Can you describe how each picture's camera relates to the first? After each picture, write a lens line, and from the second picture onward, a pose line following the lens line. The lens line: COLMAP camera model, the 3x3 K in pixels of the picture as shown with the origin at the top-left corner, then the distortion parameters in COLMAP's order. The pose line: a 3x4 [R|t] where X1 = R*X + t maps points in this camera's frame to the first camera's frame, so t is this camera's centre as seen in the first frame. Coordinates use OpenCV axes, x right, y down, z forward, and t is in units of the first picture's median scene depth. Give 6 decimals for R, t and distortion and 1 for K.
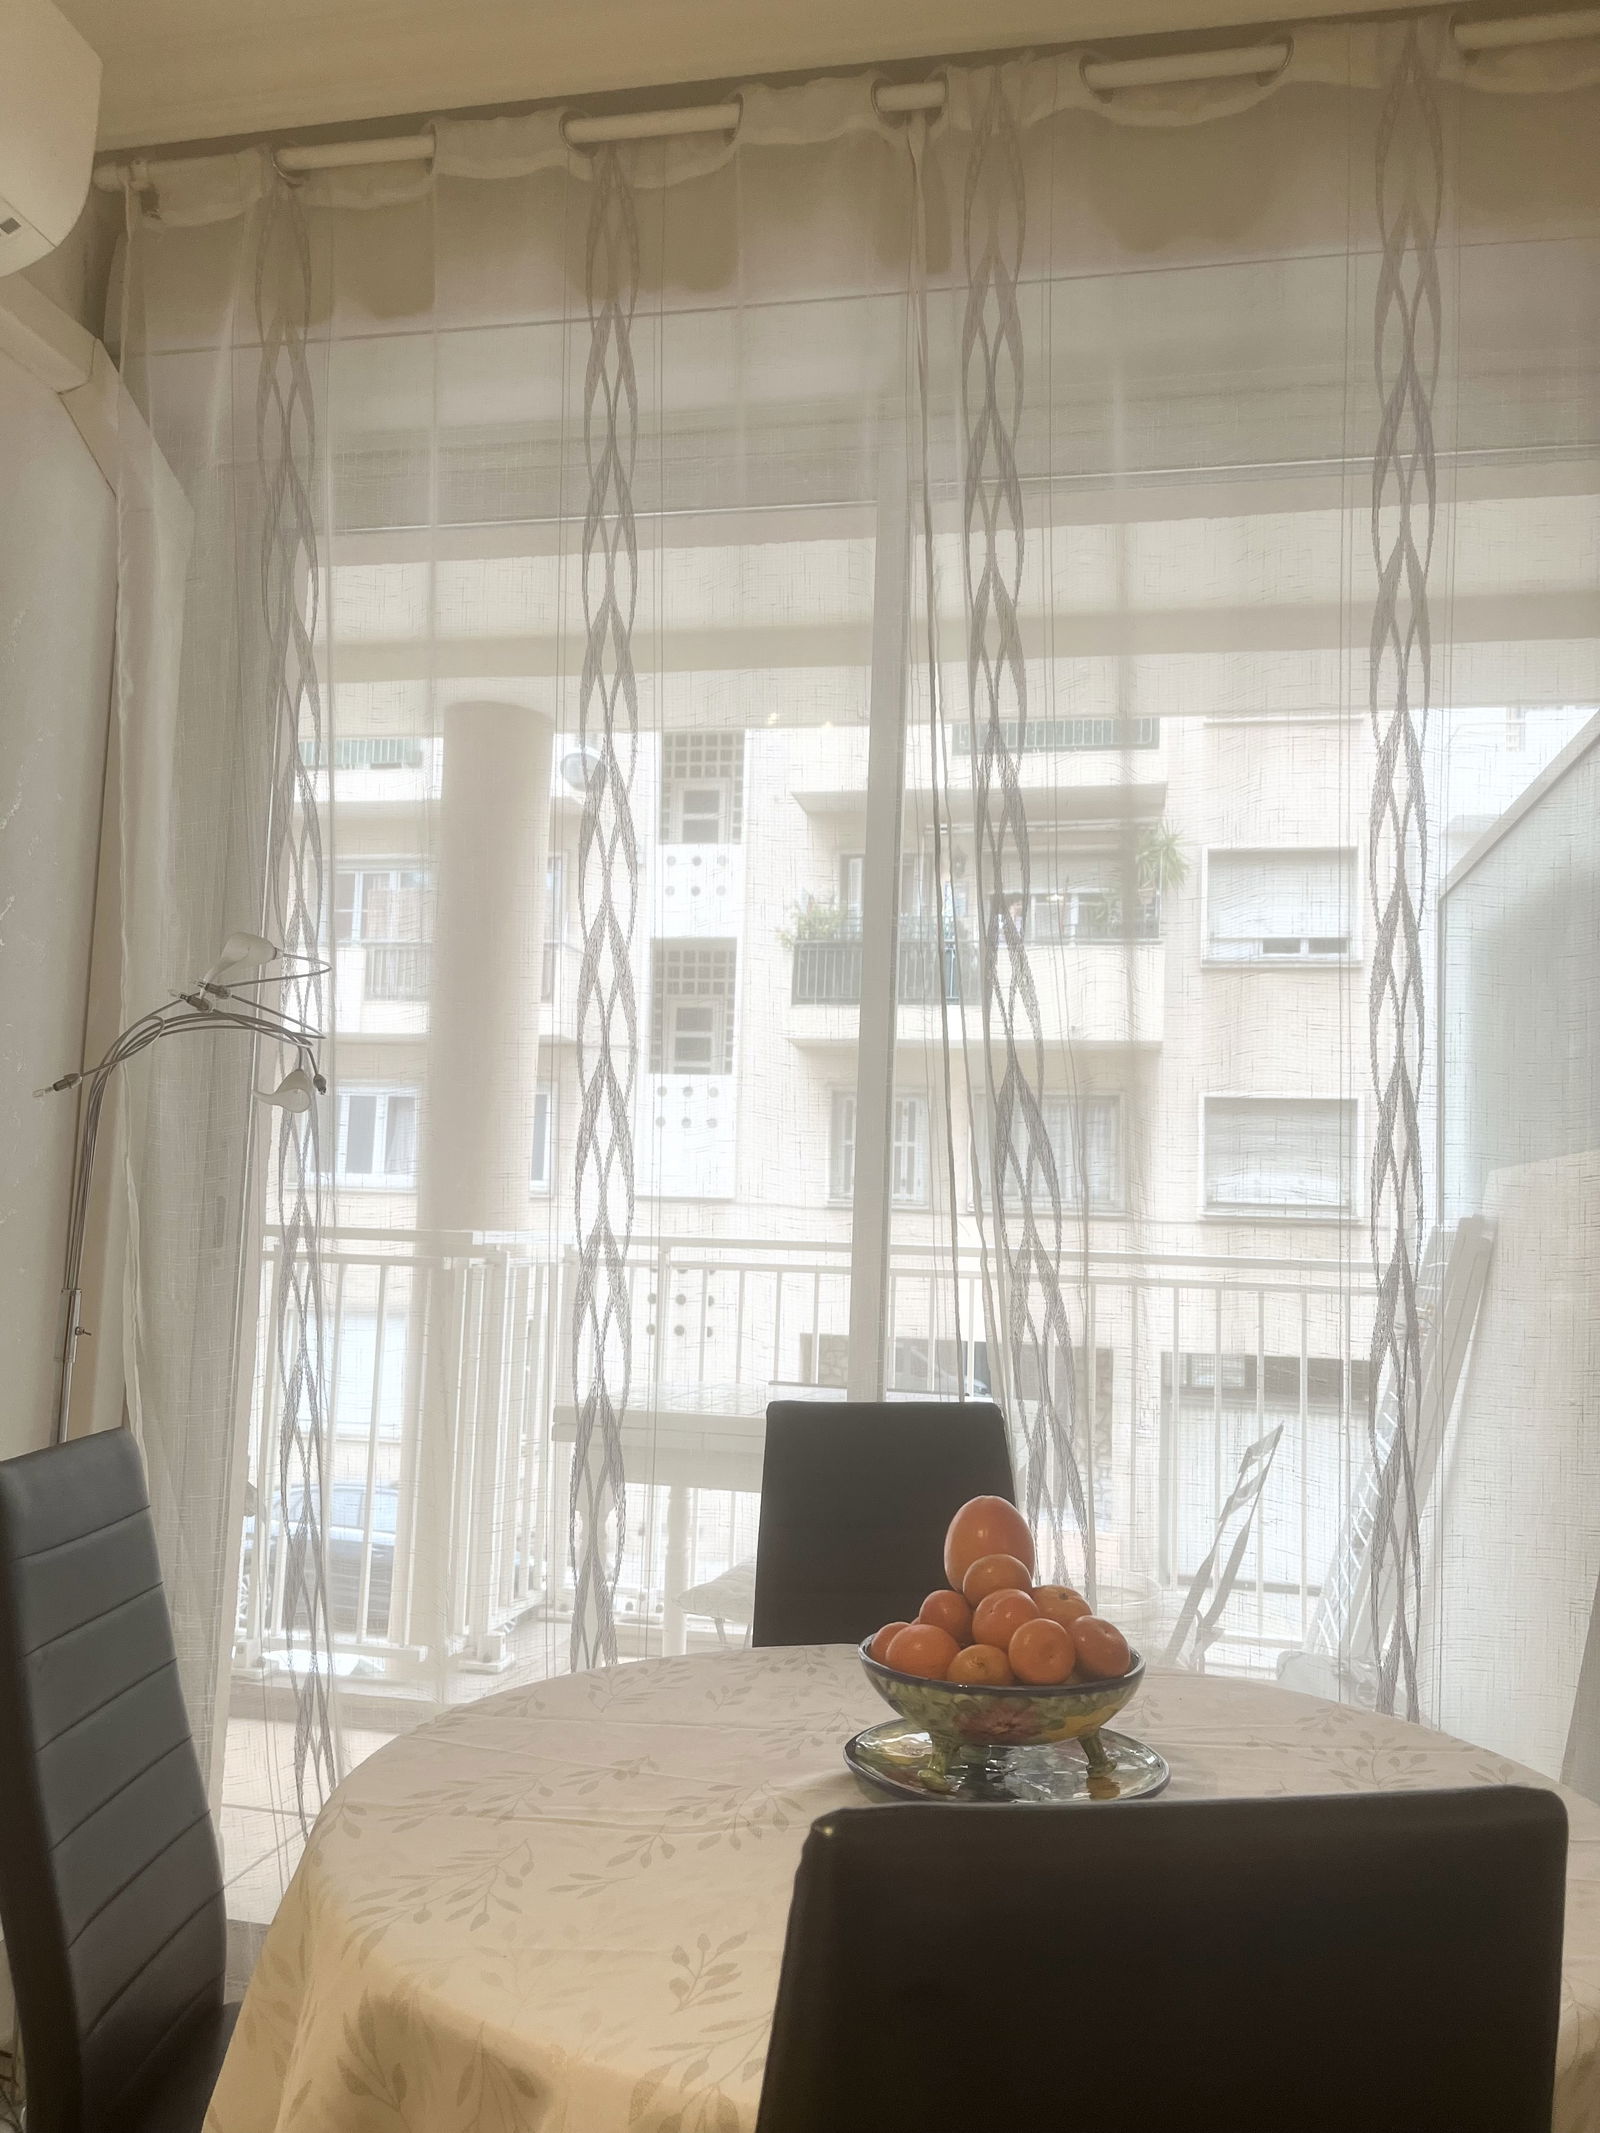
lens RADIAL K [[1614.8, 0, 798.5], [0, 1614.8, 1082.4], [0, 0, 1]] dist [0.066322, -0.084204]
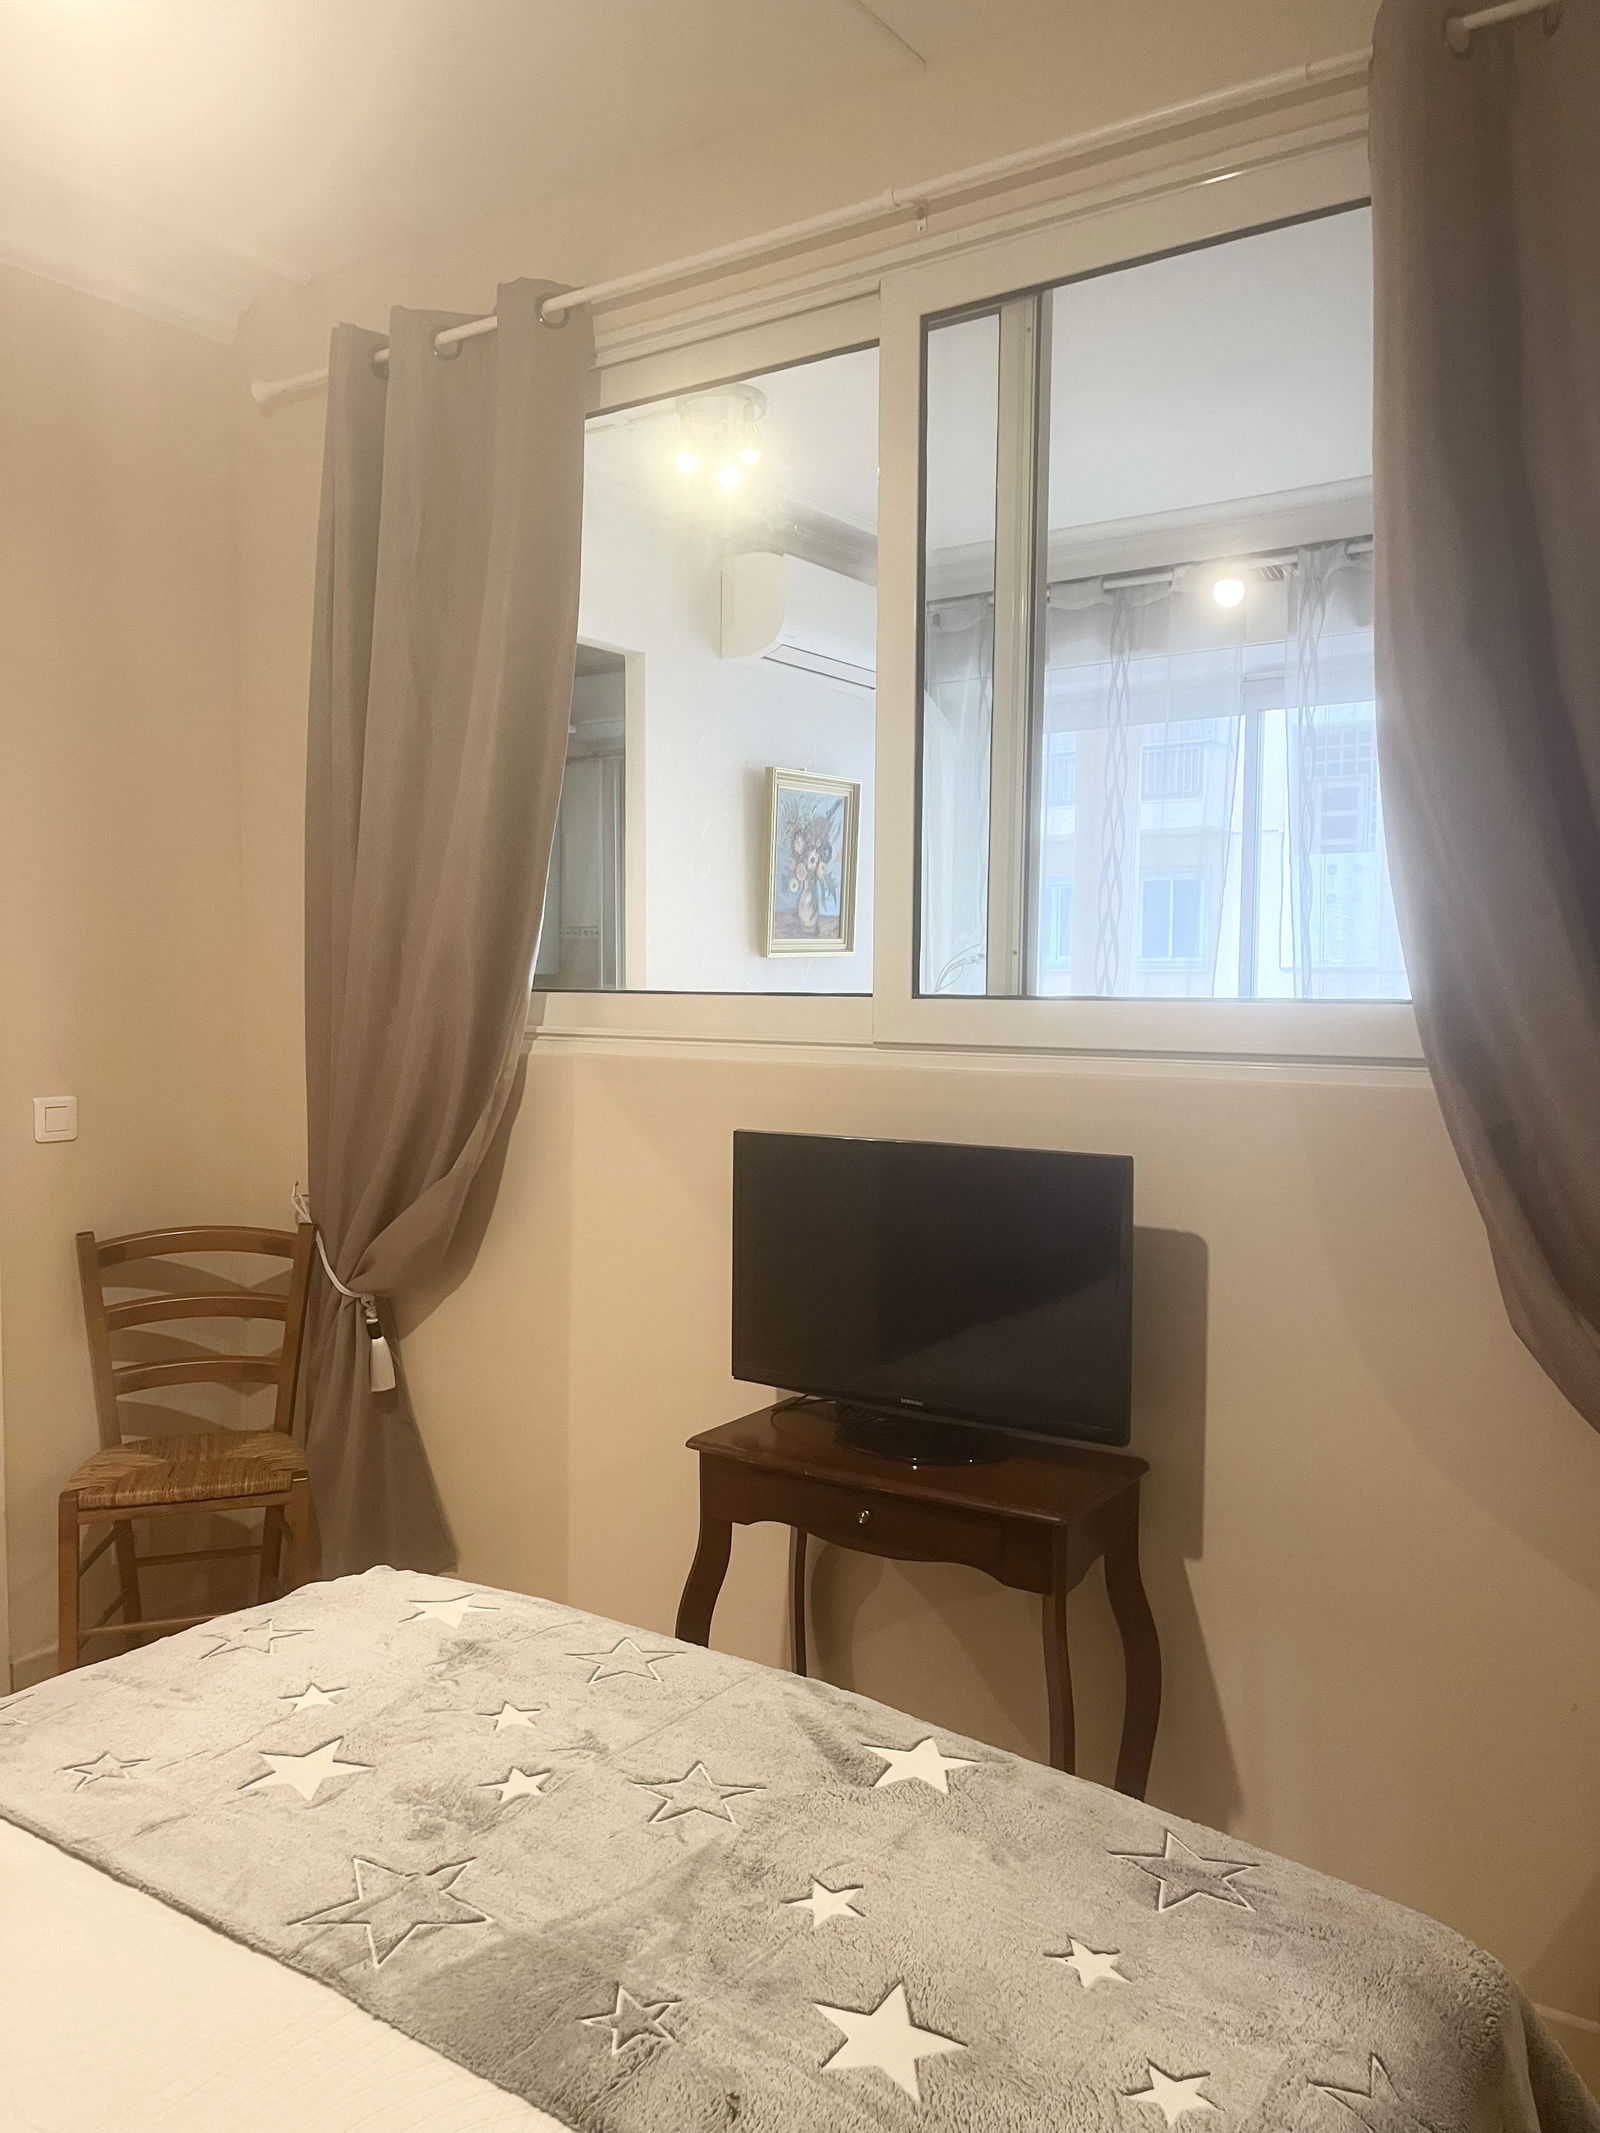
lens RADIAL K [[1614.8, 0, 798.4], [0, 1614.8, 1064.3], [0, 0, 1]] dist [0.066322, -0.084204]
pose [[0.915405, -0.012143, -0.402350, 0.406744], [0.066099, 0.990511, 0.120491, -0.201037], [0.397069, -0.136893, 0.907522, -1.461334]]
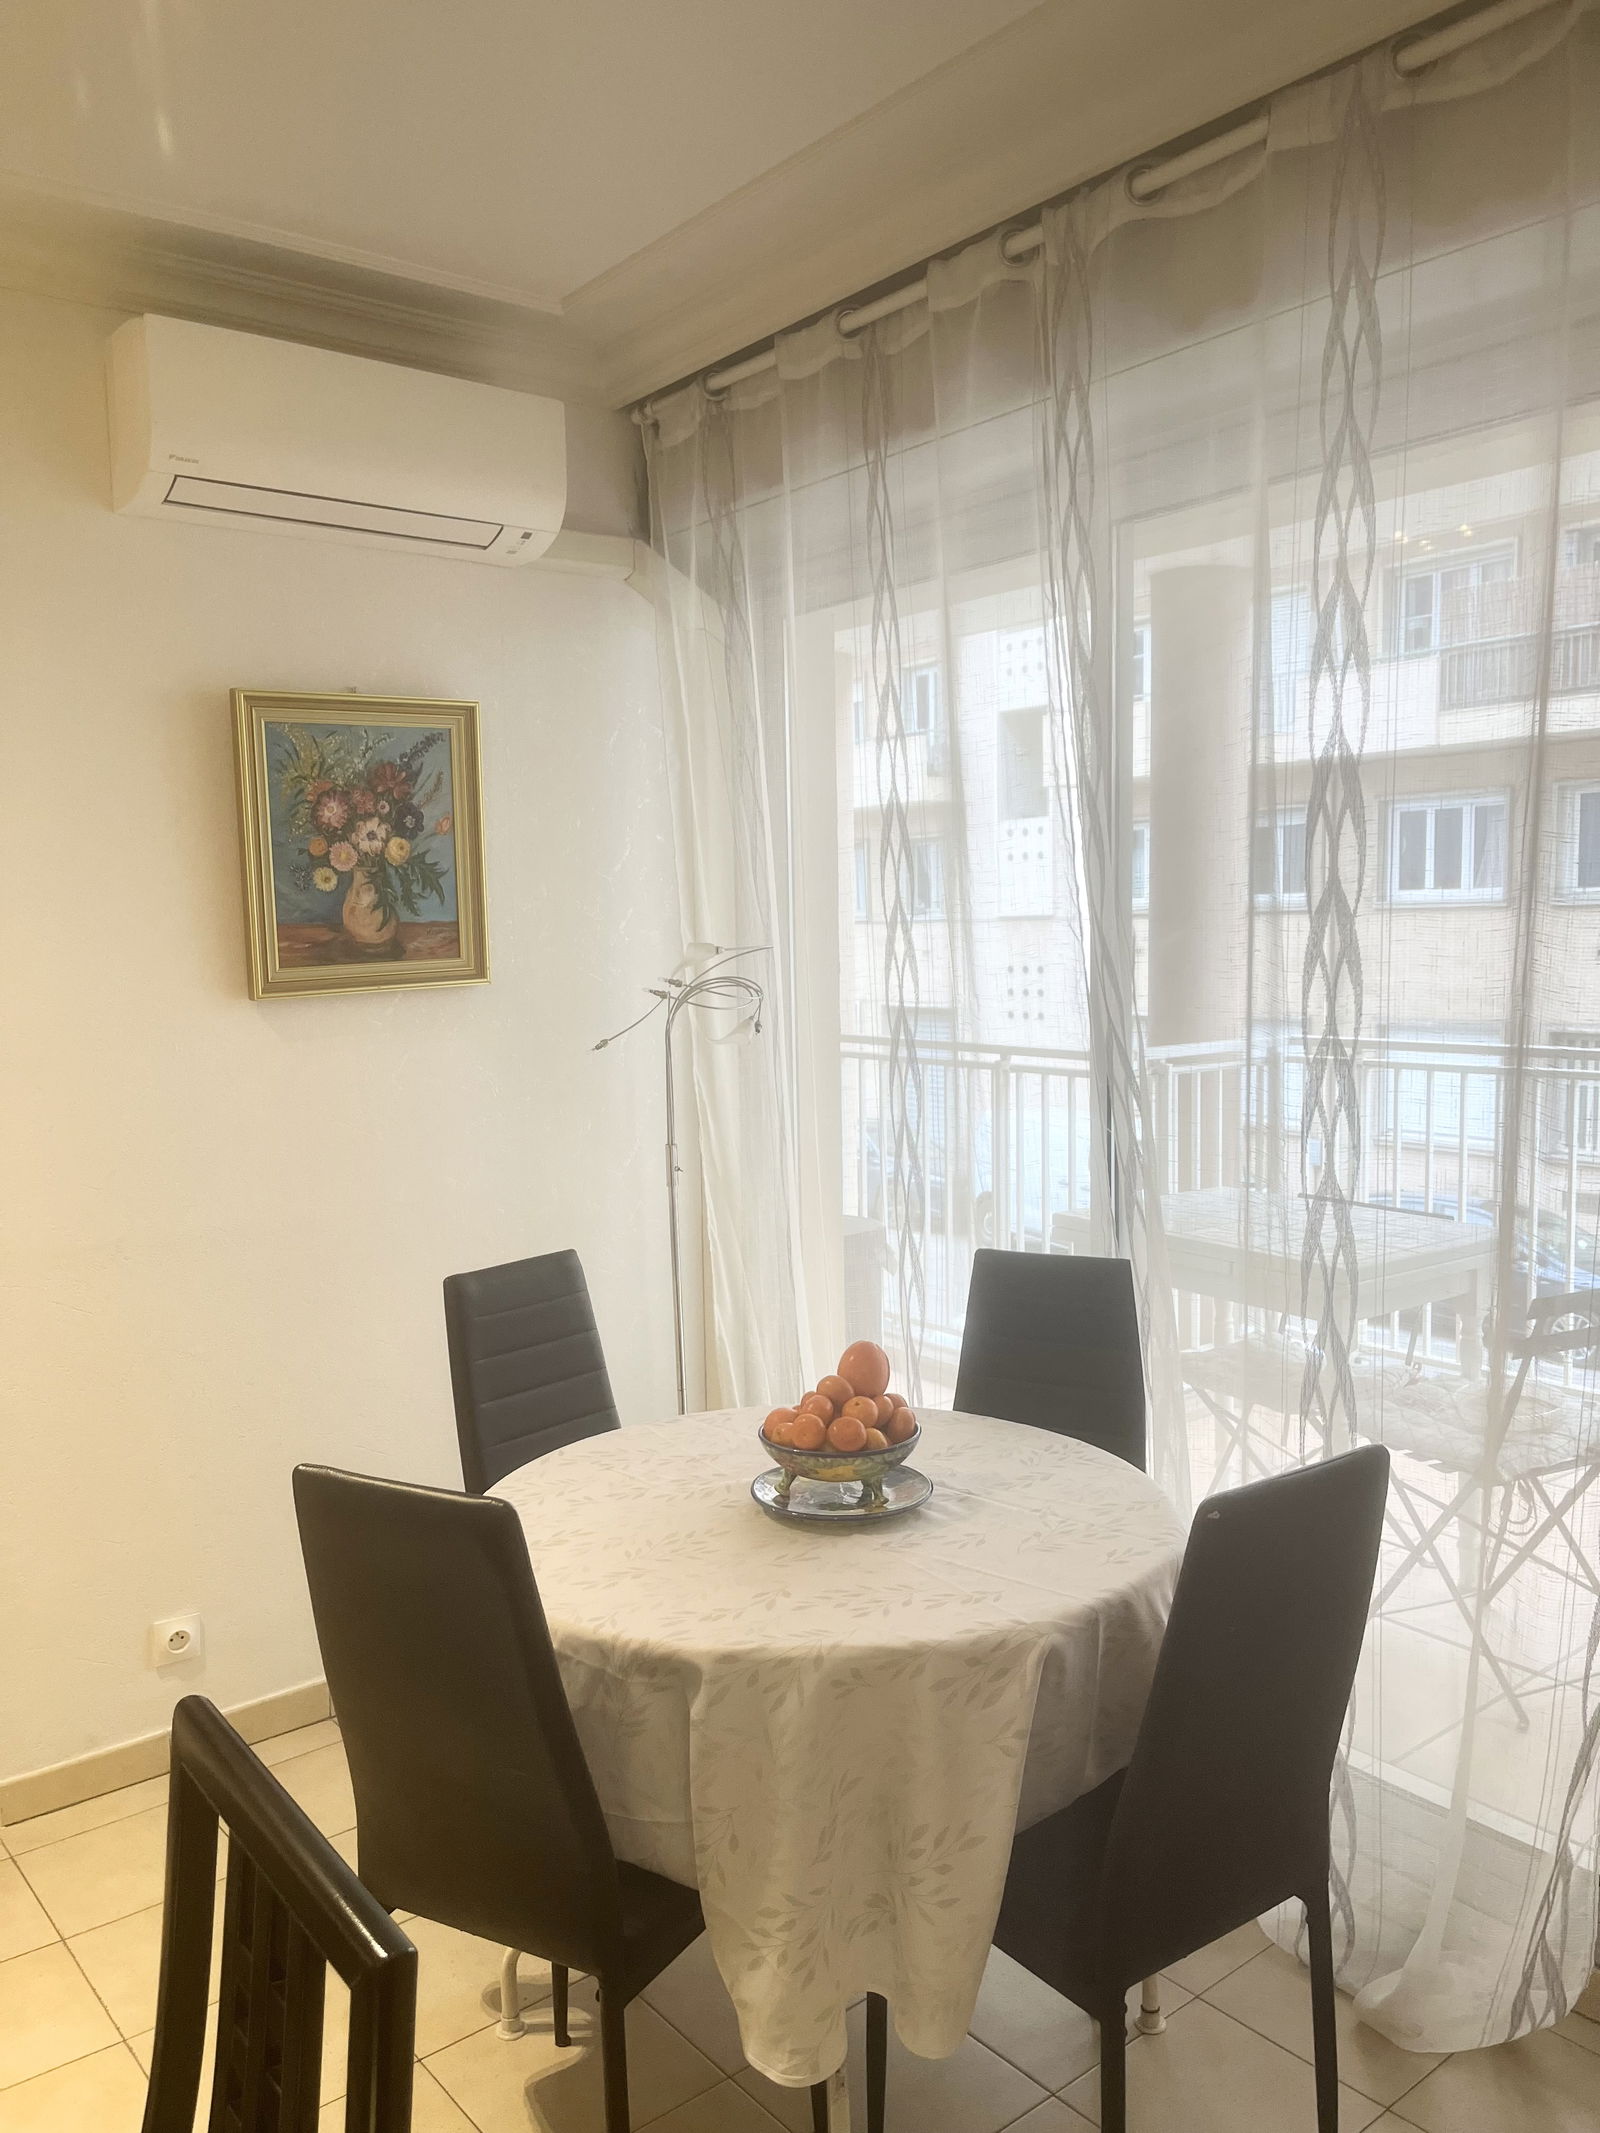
lens RADIAL K [[1614.8, 0, 792.1], [0, 1614.8, 1082.9], [0, 0, 1]] dist [0.066322, -0.084204]
pose [[0.759937, 0.014172, -0.649843, 0.722616], [0.107351, 0.983297, 0.146981, -0.165686], [0.641071, -0.181457, 0.745722, -0.155697]]
